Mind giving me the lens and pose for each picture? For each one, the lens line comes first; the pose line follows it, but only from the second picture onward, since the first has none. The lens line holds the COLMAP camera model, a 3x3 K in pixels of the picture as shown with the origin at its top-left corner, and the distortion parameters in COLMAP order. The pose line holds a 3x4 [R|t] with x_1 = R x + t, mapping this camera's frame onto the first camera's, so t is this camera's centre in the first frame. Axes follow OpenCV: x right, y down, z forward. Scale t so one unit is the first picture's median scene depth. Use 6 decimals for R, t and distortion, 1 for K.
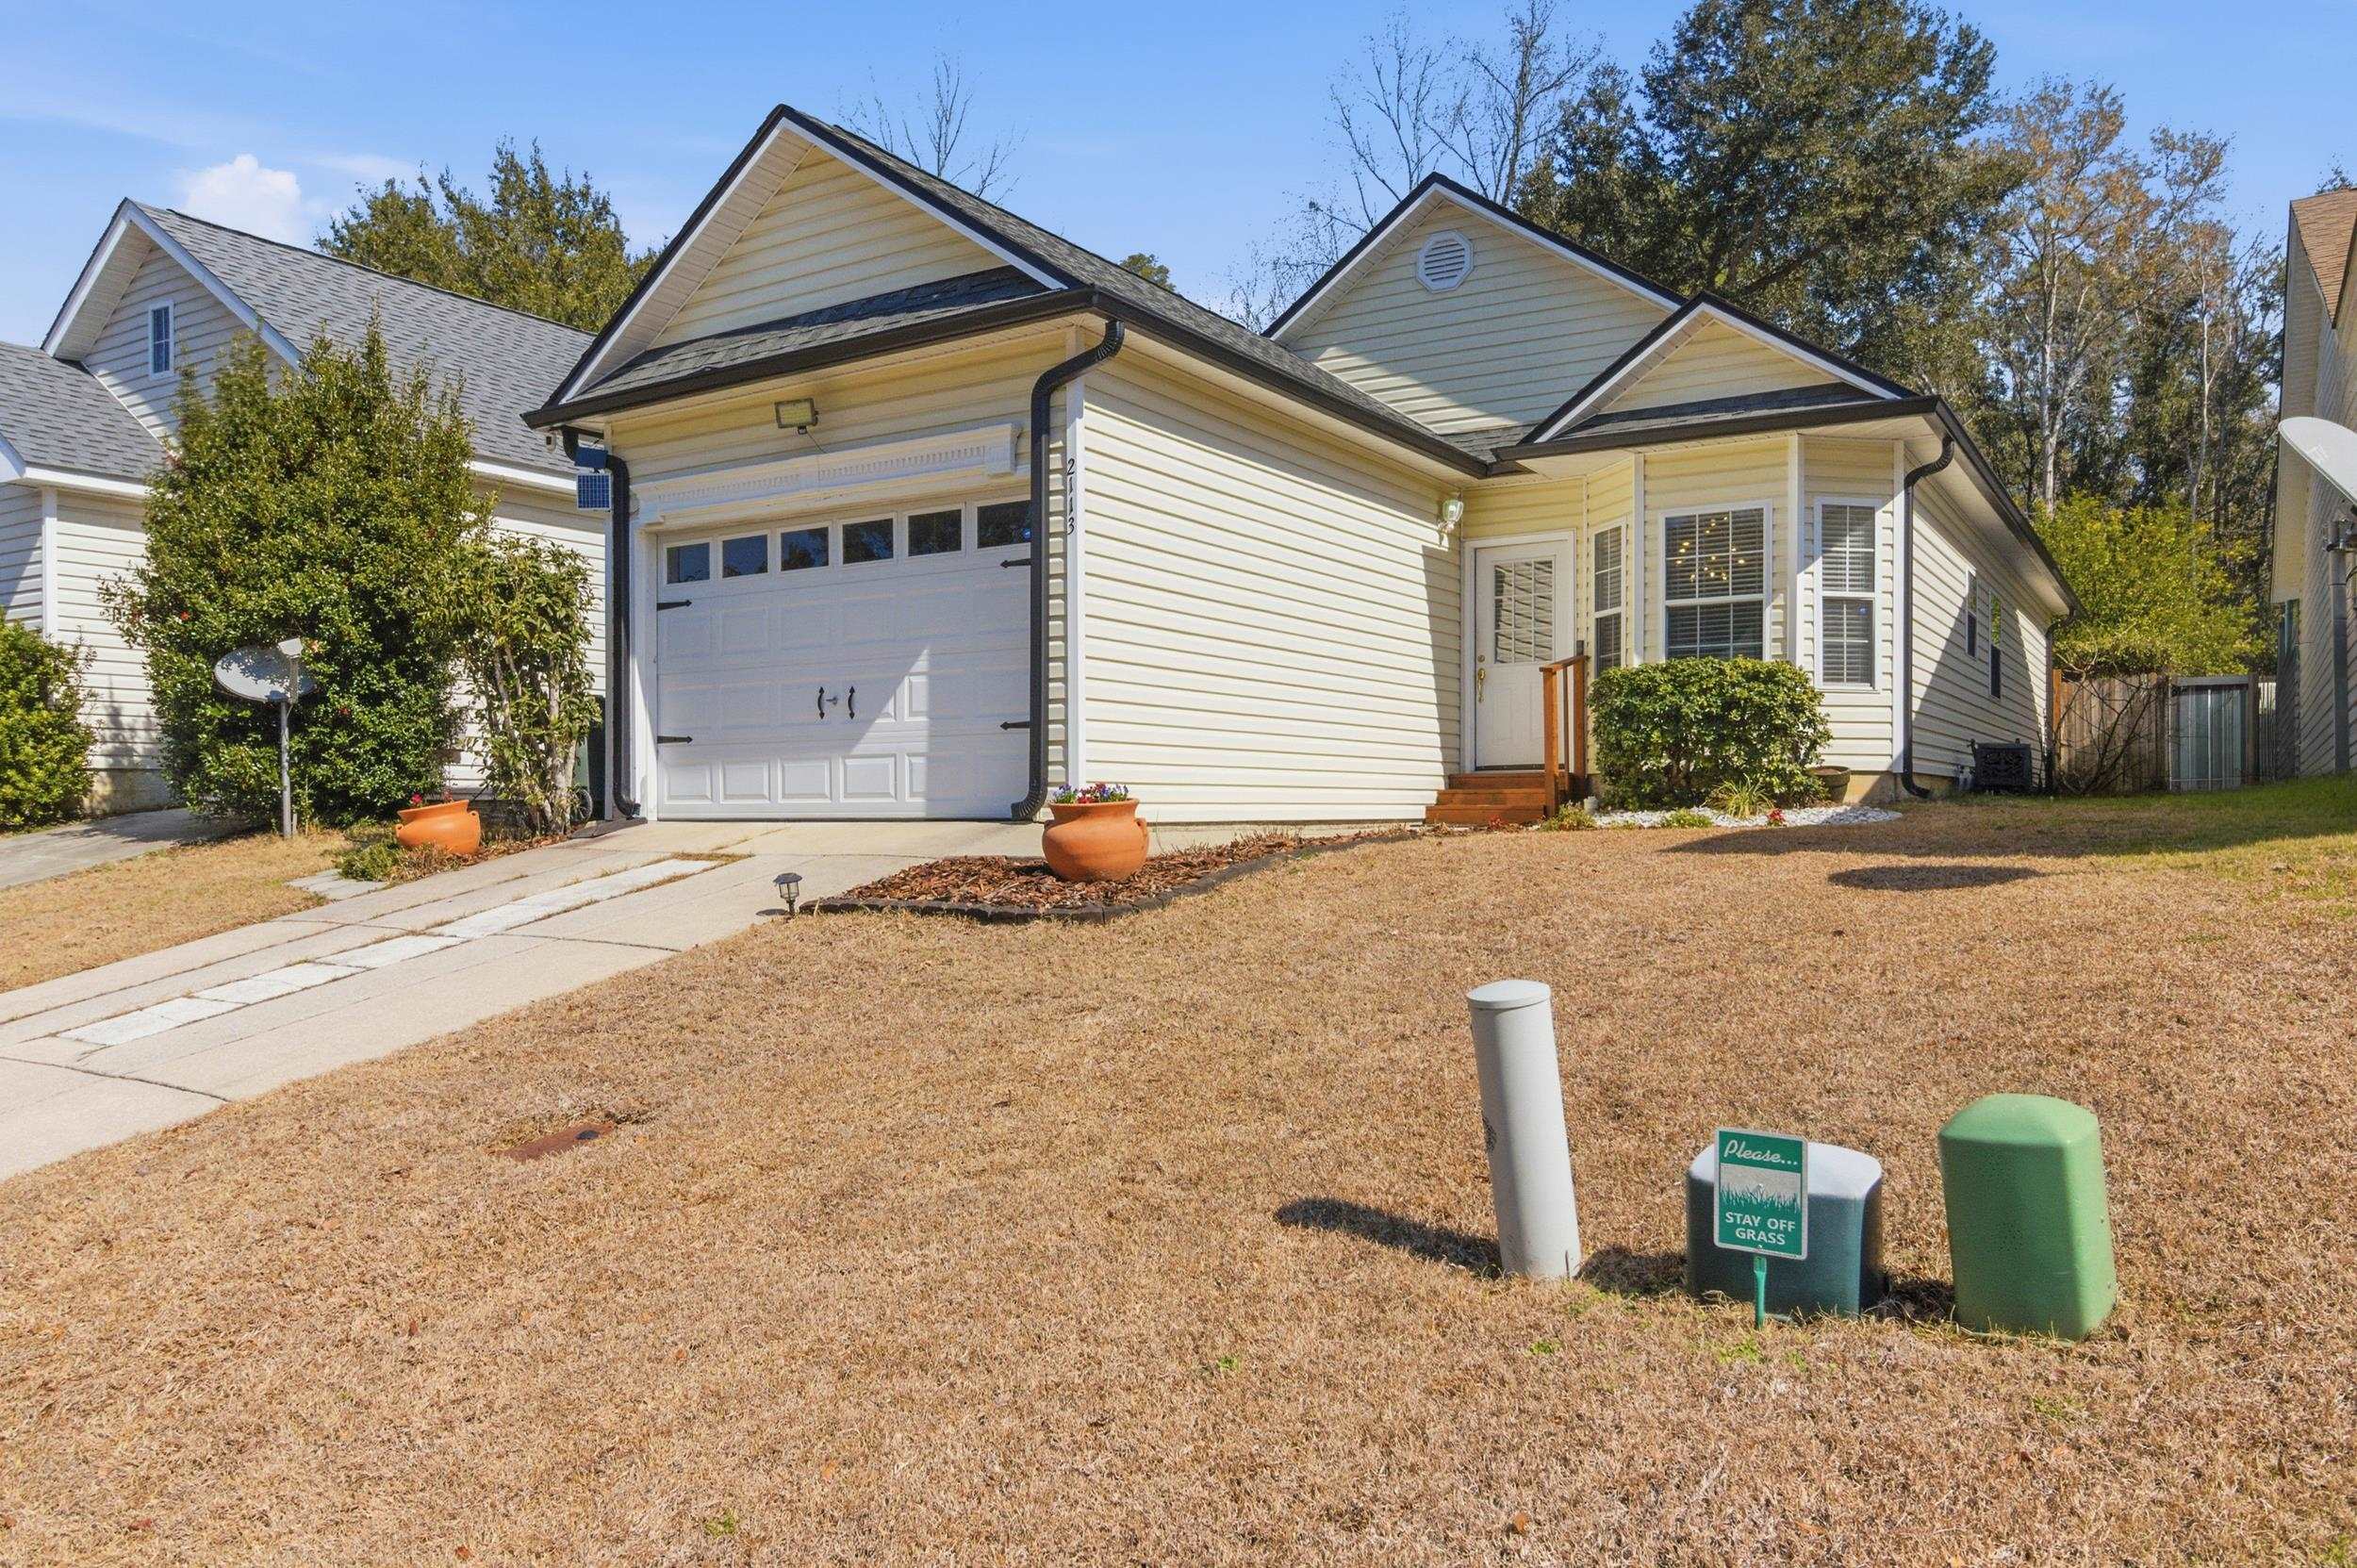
lens RADIAL K [[1659.3, 0, 1166.7], [0, 1659.3, 827.8], [0, 0, 1]] dist [0.006474, -0.014672]
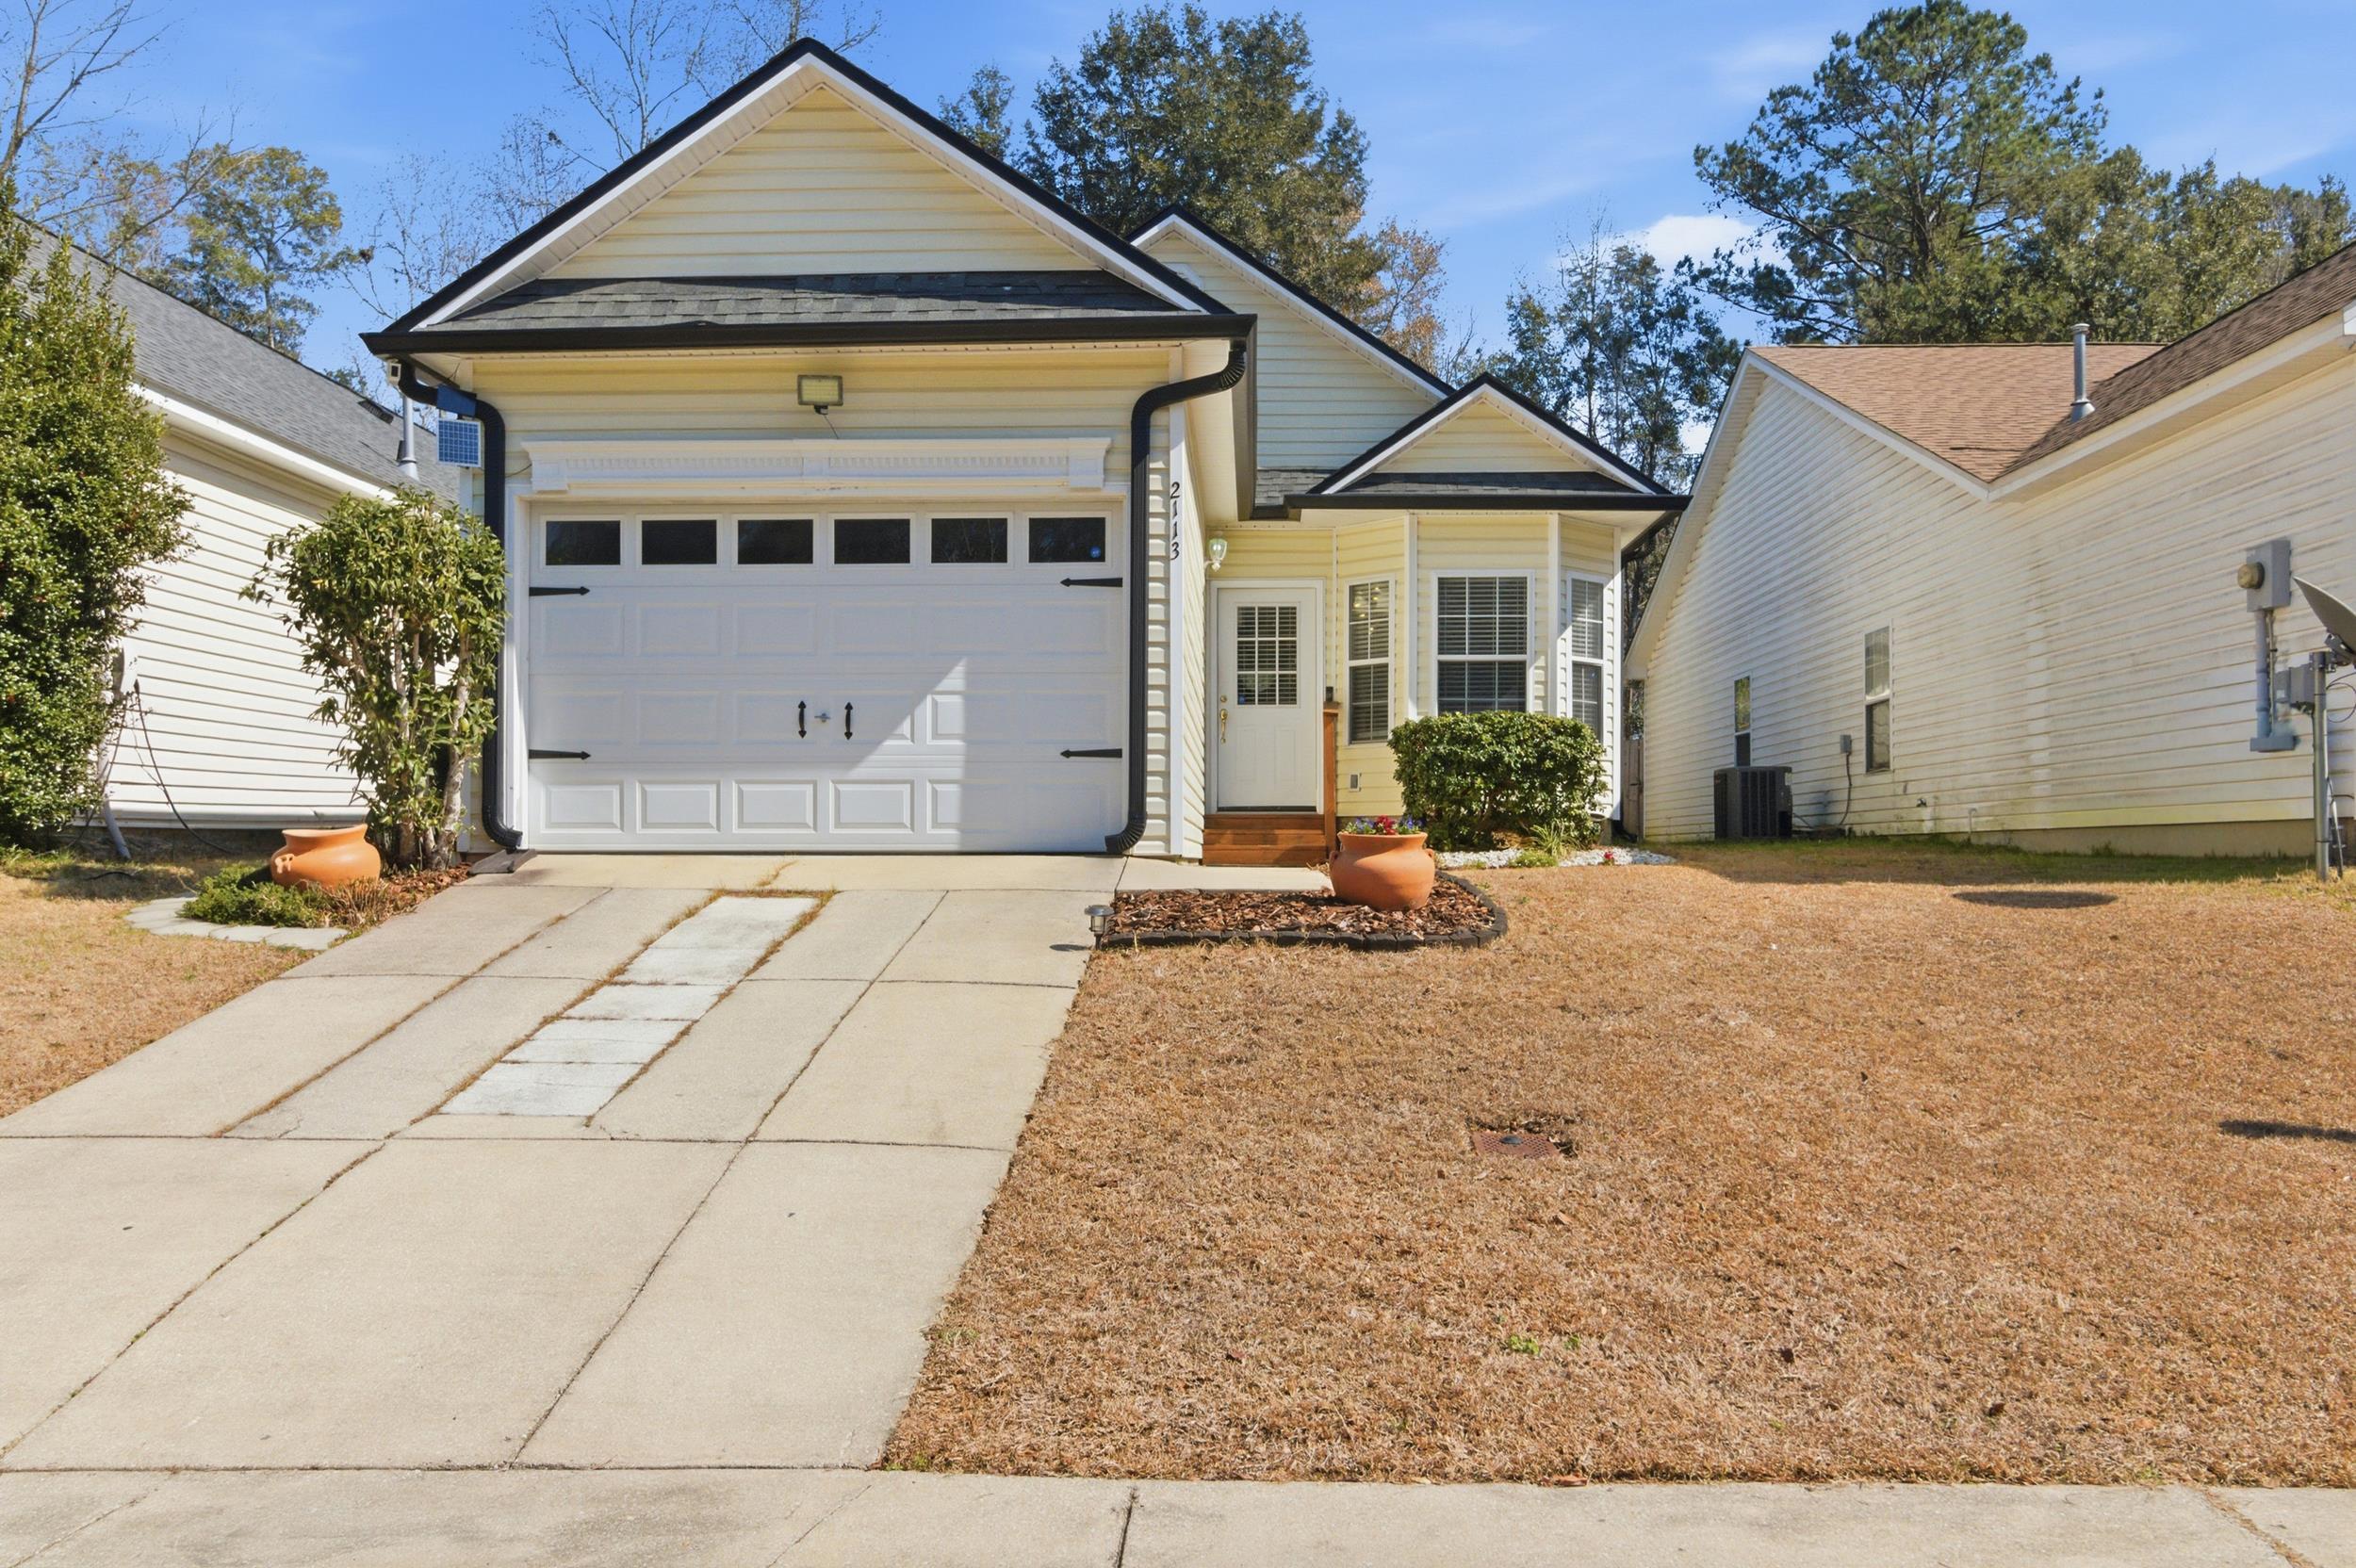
lens RADIAL K [[1925.7, 0, 1184.7], [0, 1925.7, 831.8], [0, 0, 1]] dist [0.010428, -0.014504]
pose [[0.860859, 0.013389, 0.508668, -0.482702], [0.000006, 0.999654, -0.026322, 0.009278], [-0.508844, 0.022663, 0.860560, 0.023458]]
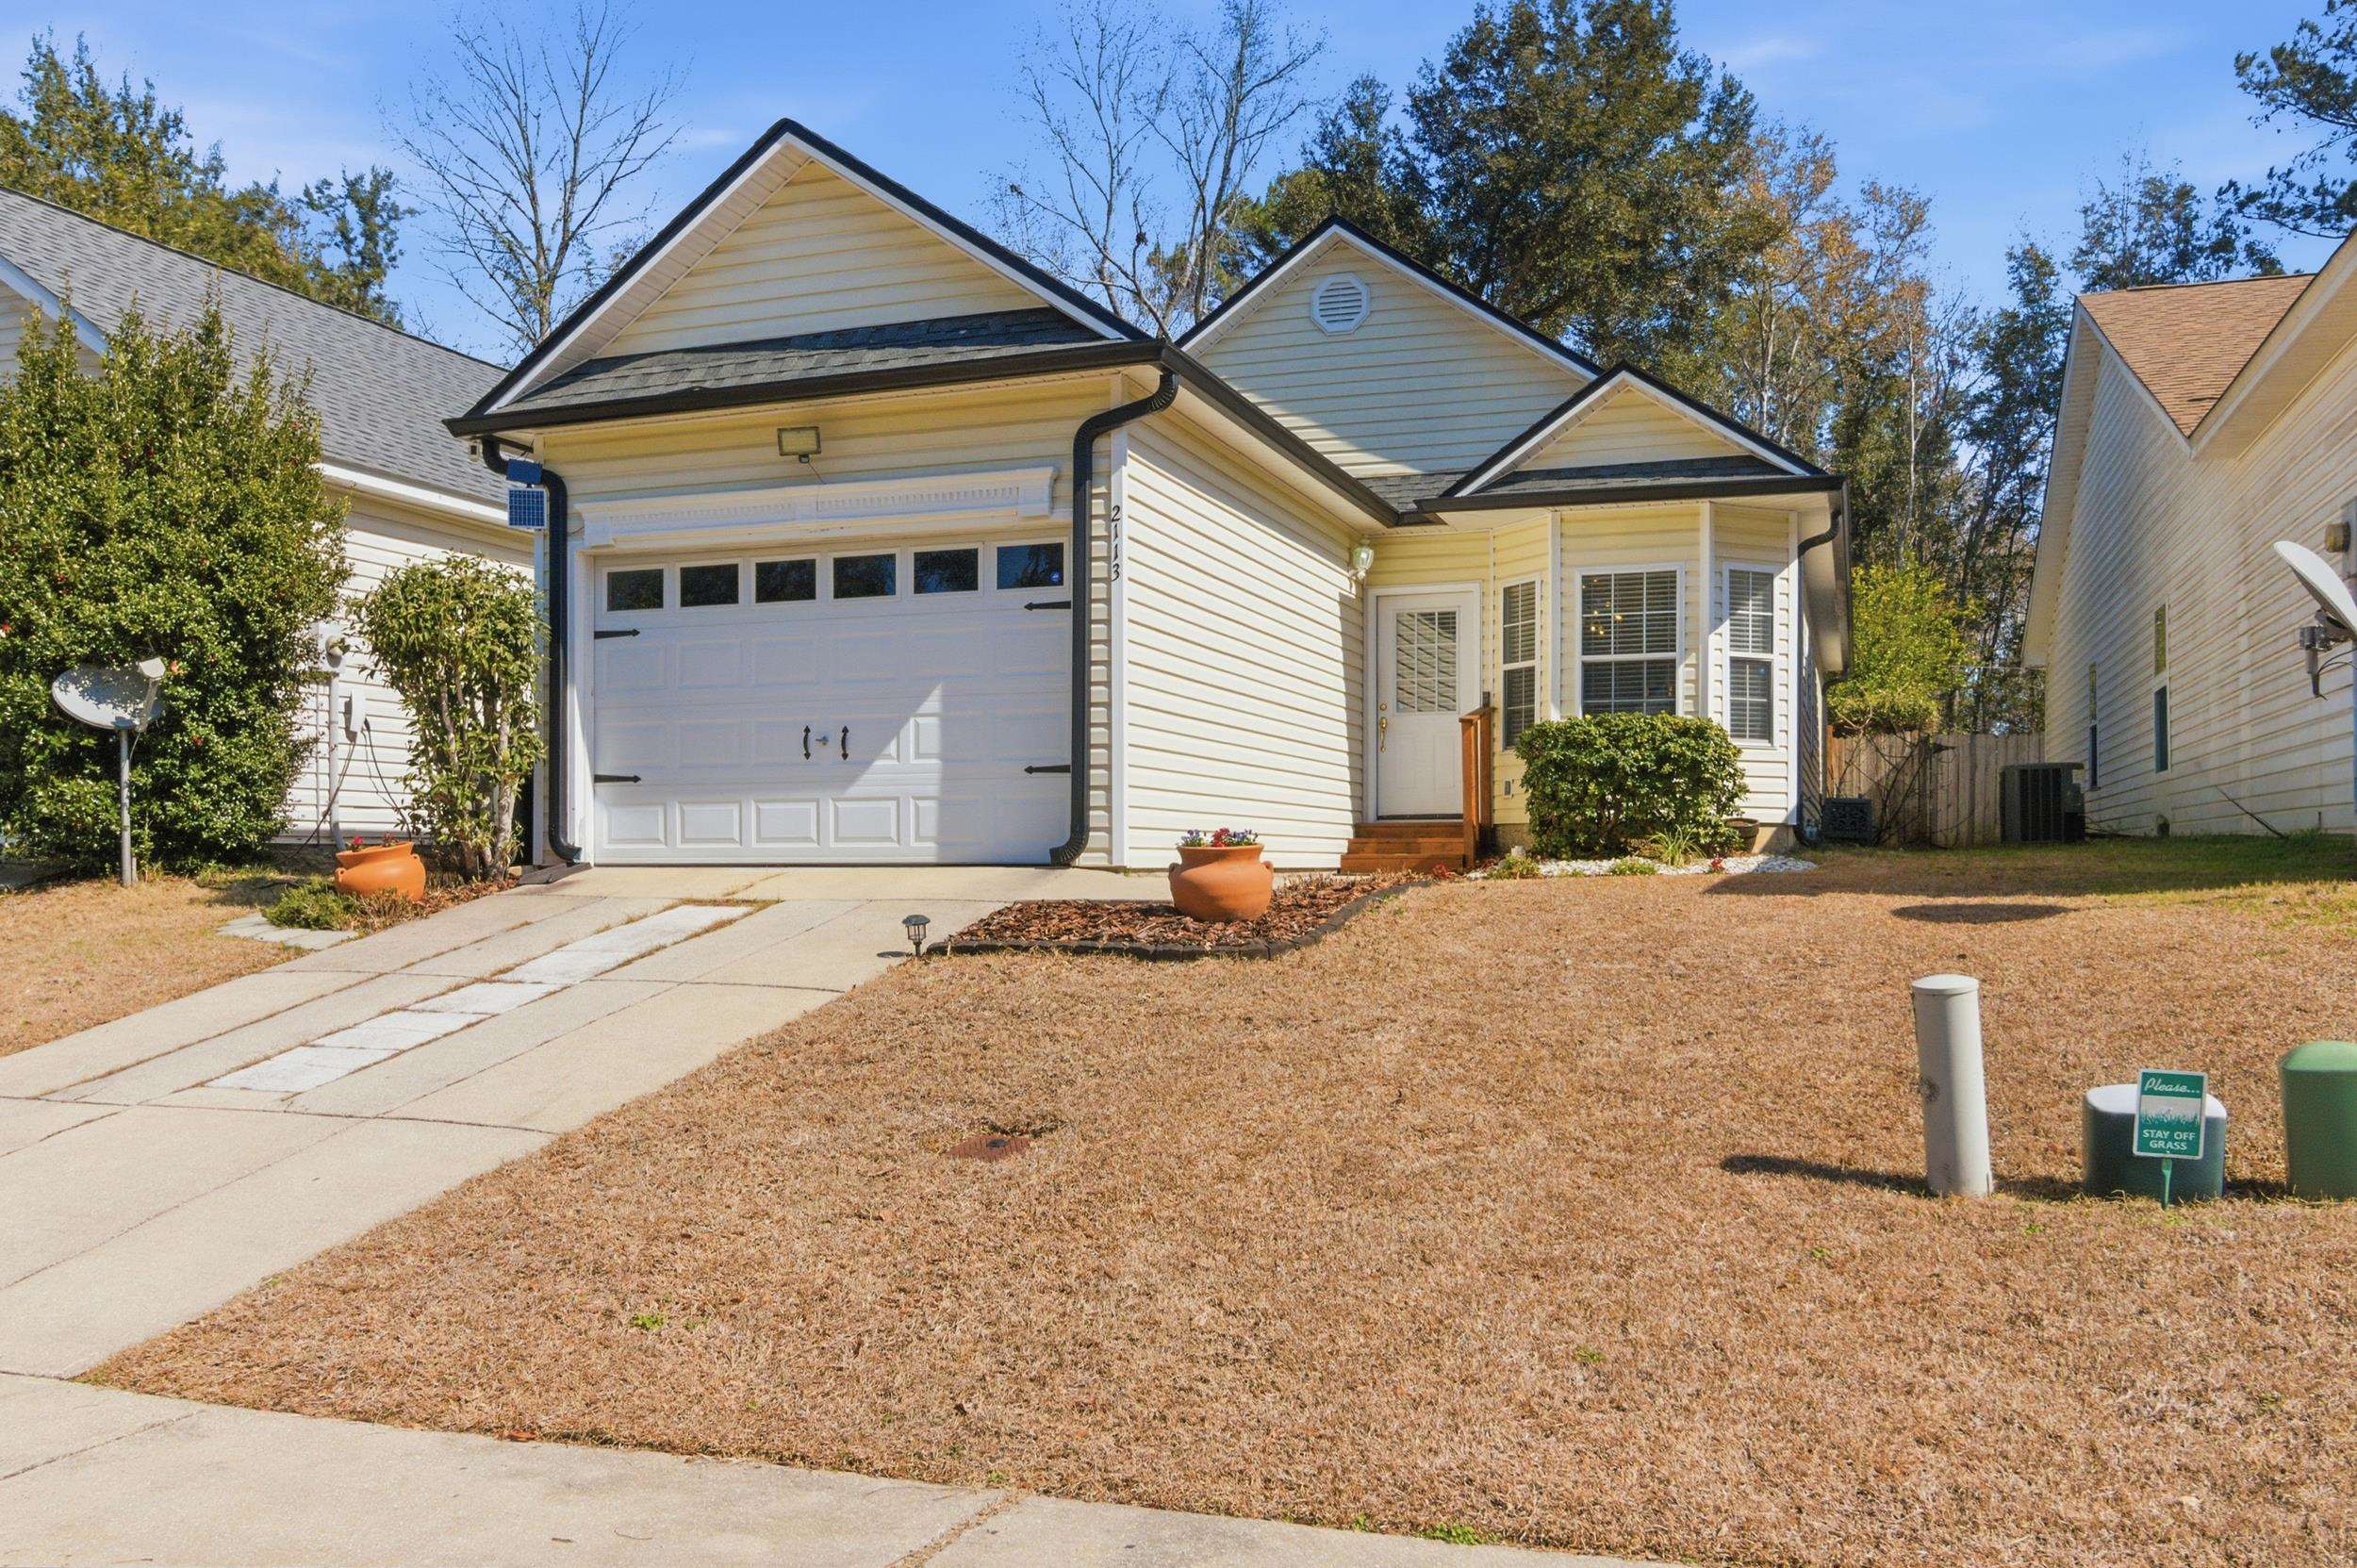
lens RADIAL K [[1926.7, 0, 1171.3], [0, 1926.7, 864.3], [0, 0, 1]] dist [0.010428, -0.014504]
pose [[0.975440, 0.003374, 0.220239, -0.217533], [-0.000808, 0.999931, -0.011743, 0.006549], [-0.220264, 0.011276, 0.975375, -0.110623]]
